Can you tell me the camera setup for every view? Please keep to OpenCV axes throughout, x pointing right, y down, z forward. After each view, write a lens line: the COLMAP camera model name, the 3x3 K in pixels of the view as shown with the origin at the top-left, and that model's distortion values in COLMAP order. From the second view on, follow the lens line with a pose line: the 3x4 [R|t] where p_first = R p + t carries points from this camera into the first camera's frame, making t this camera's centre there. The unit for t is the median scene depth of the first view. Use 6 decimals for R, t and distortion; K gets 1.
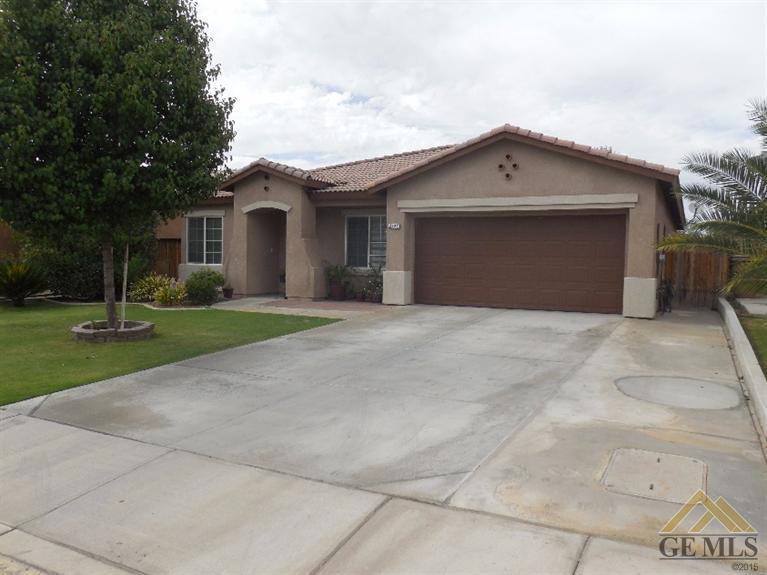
lens RADIAL K [[595.7, 0, 383.5], [0, 595.7, 287.5], [0, 0, 1]] dist [-0.089659, 0.081944]
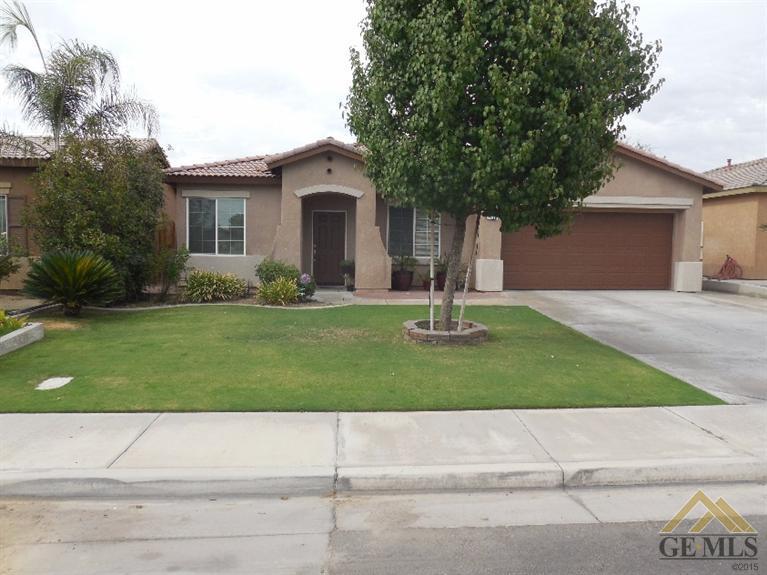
lens RADIAL K [[595.7, 0, 383.5], [0, 595.7, 287.5], [0, 0, 1]] dist [-0.089659, 0.081944]
pose [[0.844099, -0.045455, 0.534257, -0.635086], [0.027993, 0.998777, 0.040750, -0.023563], [-0.535456, -0.019441, 0.844339, 0.186184]]
